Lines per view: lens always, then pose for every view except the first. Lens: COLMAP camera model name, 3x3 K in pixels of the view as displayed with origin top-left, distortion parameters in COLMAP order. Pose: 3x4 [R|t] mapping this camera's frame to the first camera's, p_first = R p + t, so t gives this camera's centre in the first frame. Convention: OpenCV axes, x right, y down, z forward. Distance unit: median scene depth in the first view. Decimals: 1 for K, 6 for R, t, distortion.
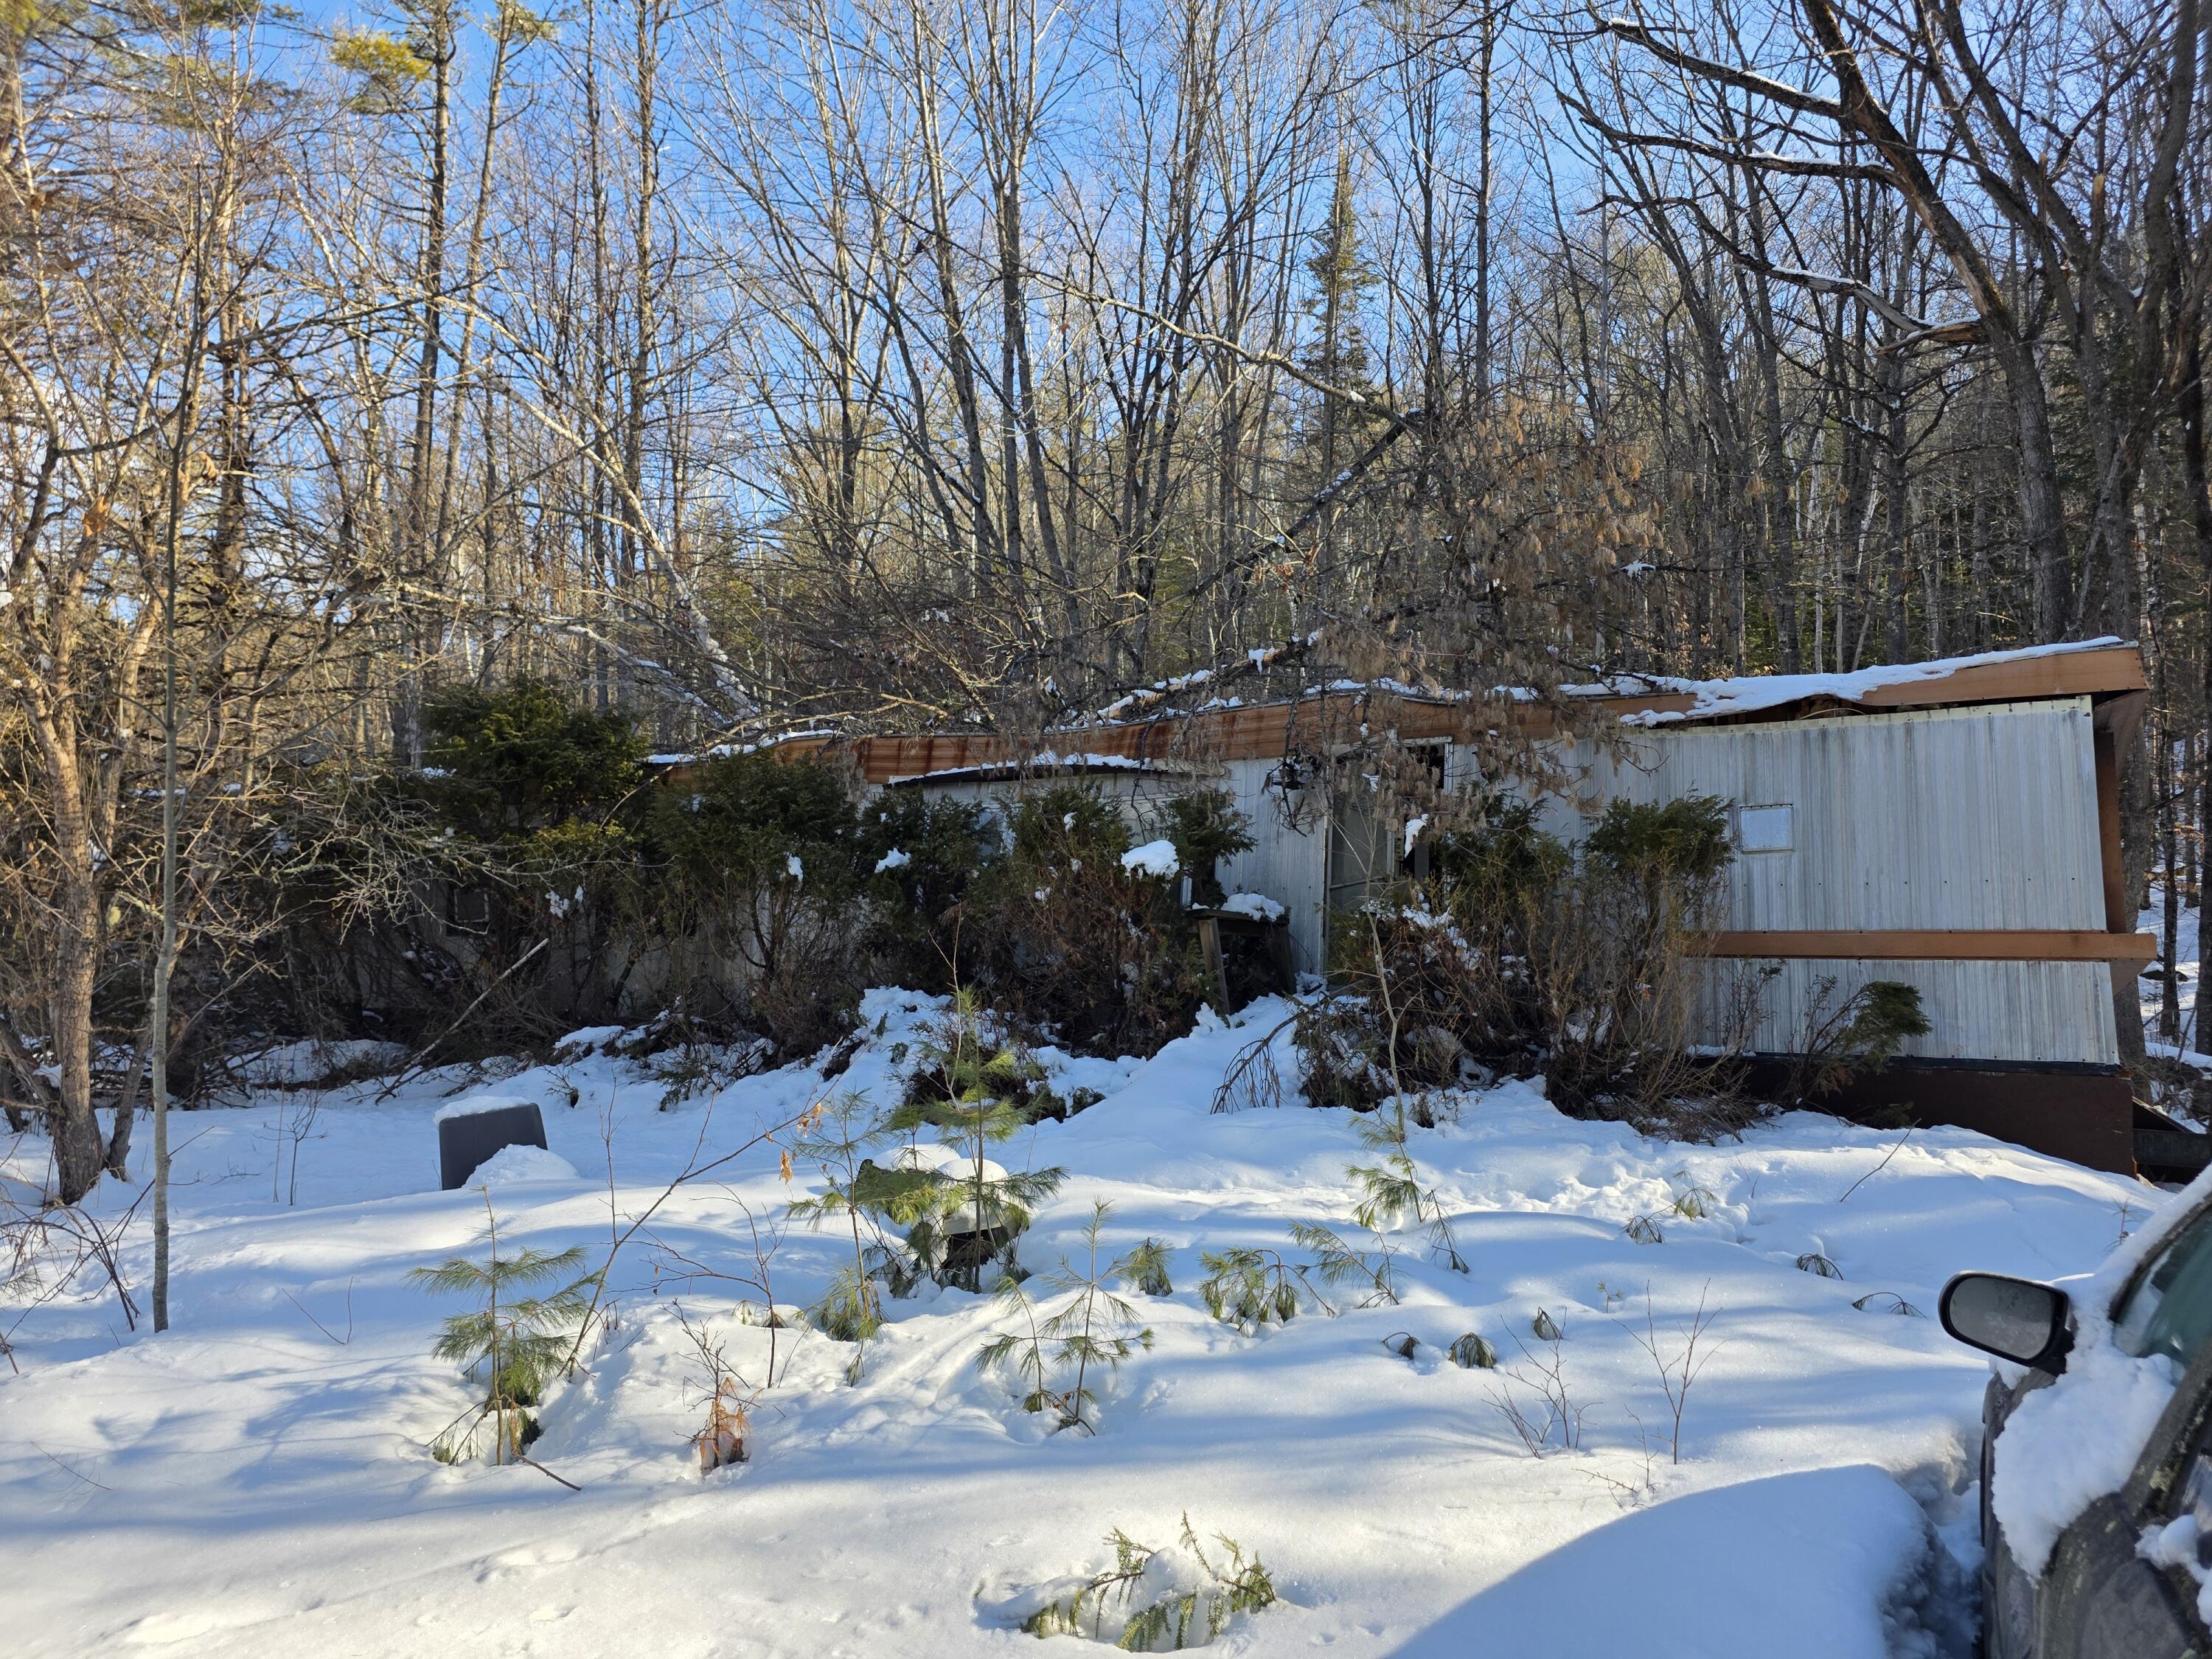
lens RADIAL K [[1493.2, 0, 1101.9], [0, 1493.2, 821.9], [0, 0, 1]] dist [0.086845, -0.084644]
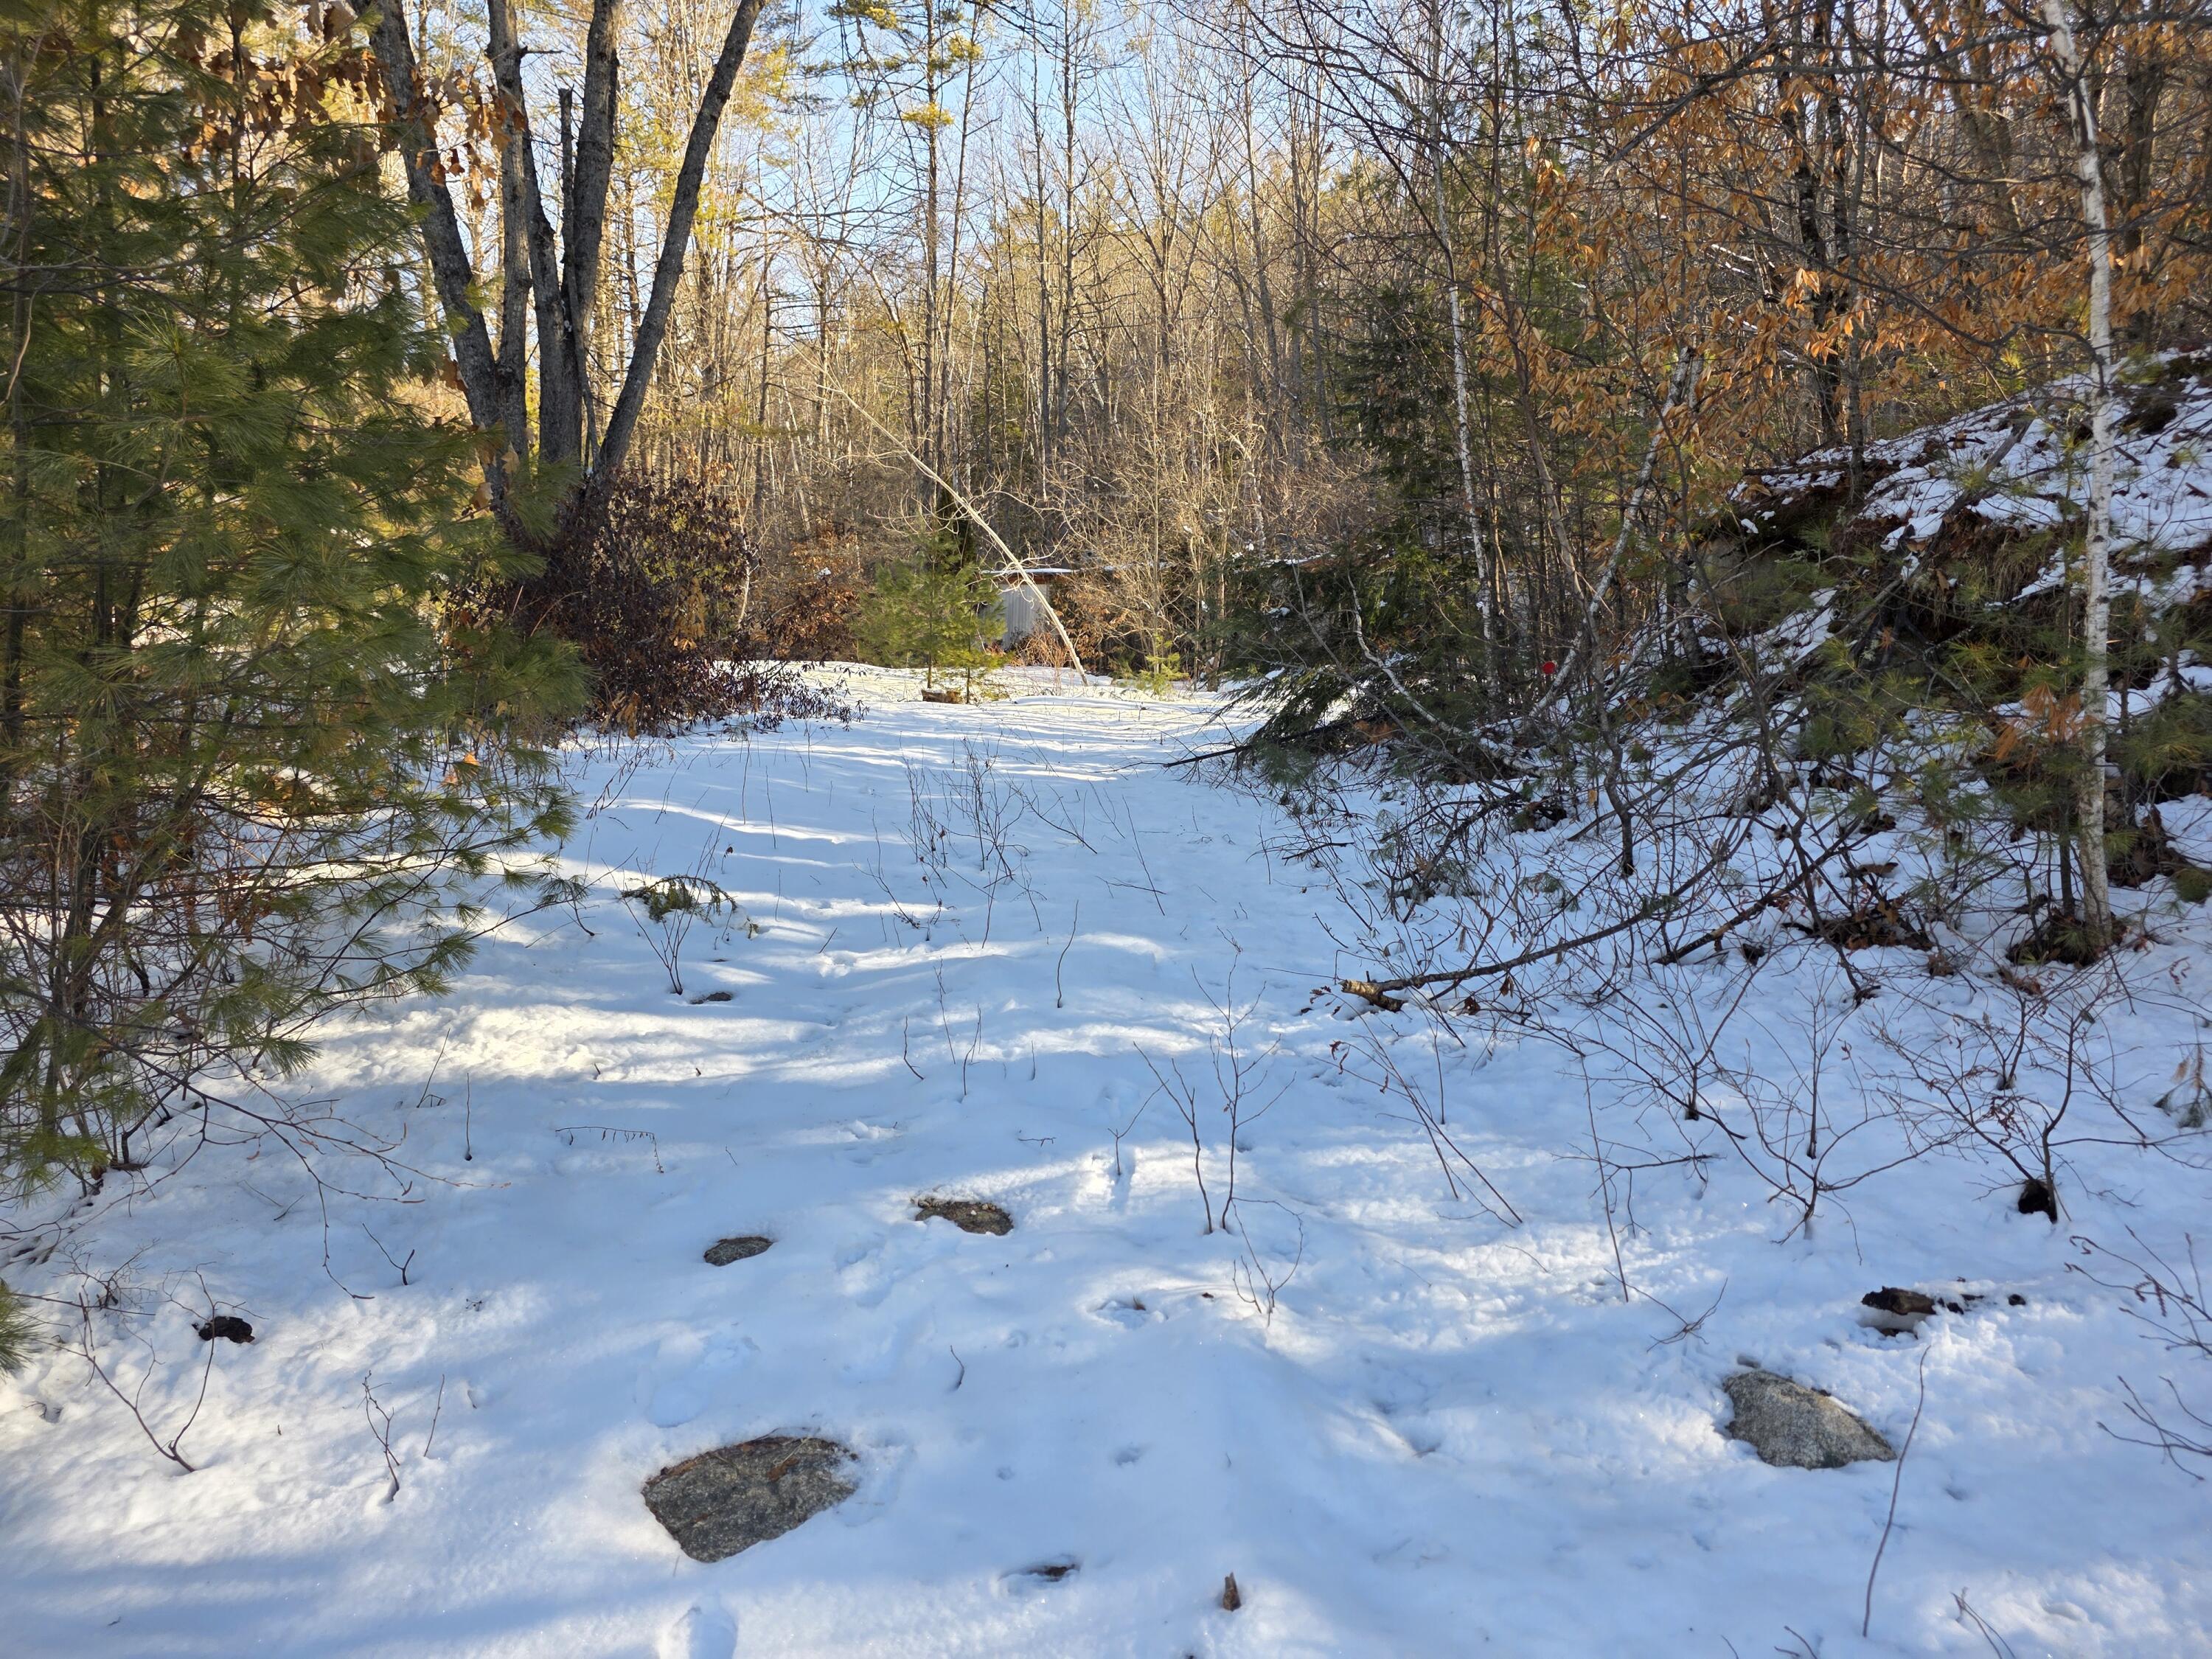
lens RADIAL K [[1490.4, 0, 1114.9], [0, 1490.4, 839.4], [0, 0, 1]] dist [0.048236, -0.033045]
pose [[0.999726, 0.005371, -0.022800, -0.483501], [-0.001009, 0.982328, 0.187165, -0.060671], [0.023402, -0.187091, 0.982064, -1.634199]]
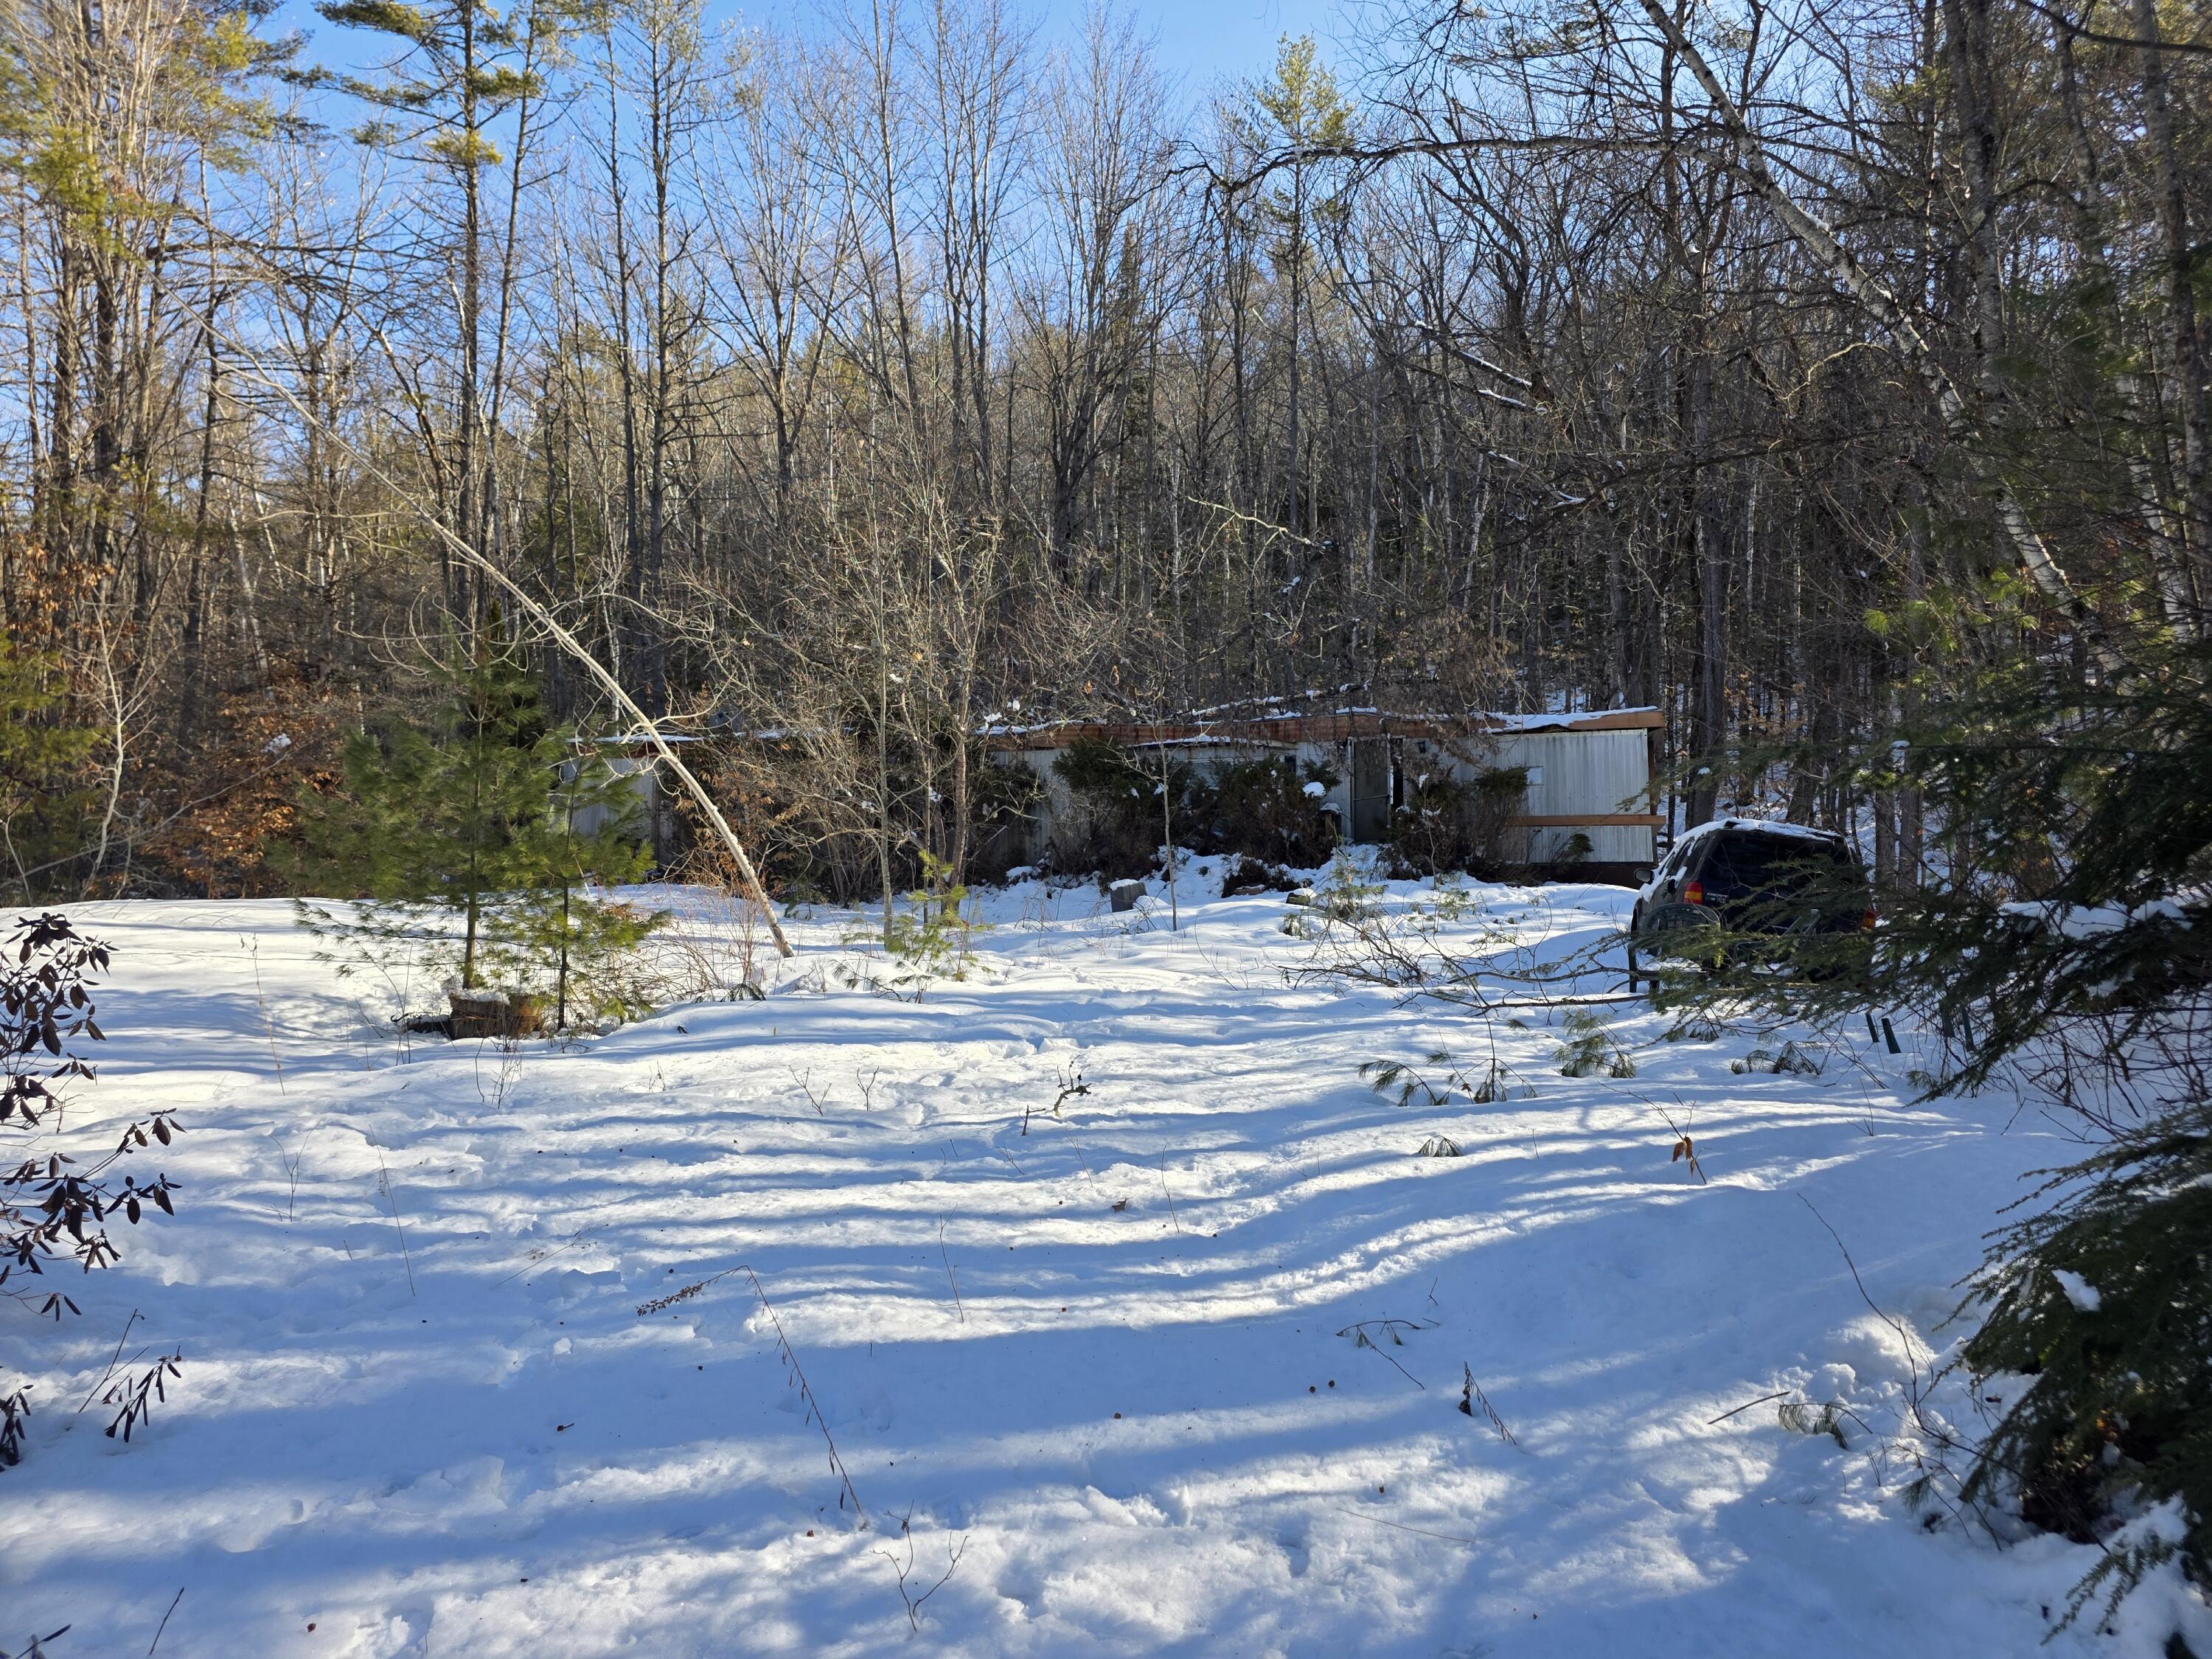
lens RADIAL K [[1507.0, 0, 1141.3], [0, 1507.0, 814.1], [0, 0, 1]] dist [0.058949, -0.058420]
pose [[0.962996, -0.011015, 0.269289, -0.598563], [-0.005124, 0.998236, 0.059157, -0.053521], [-0.269465, -0.058348, 0.961241, -0.861443]]
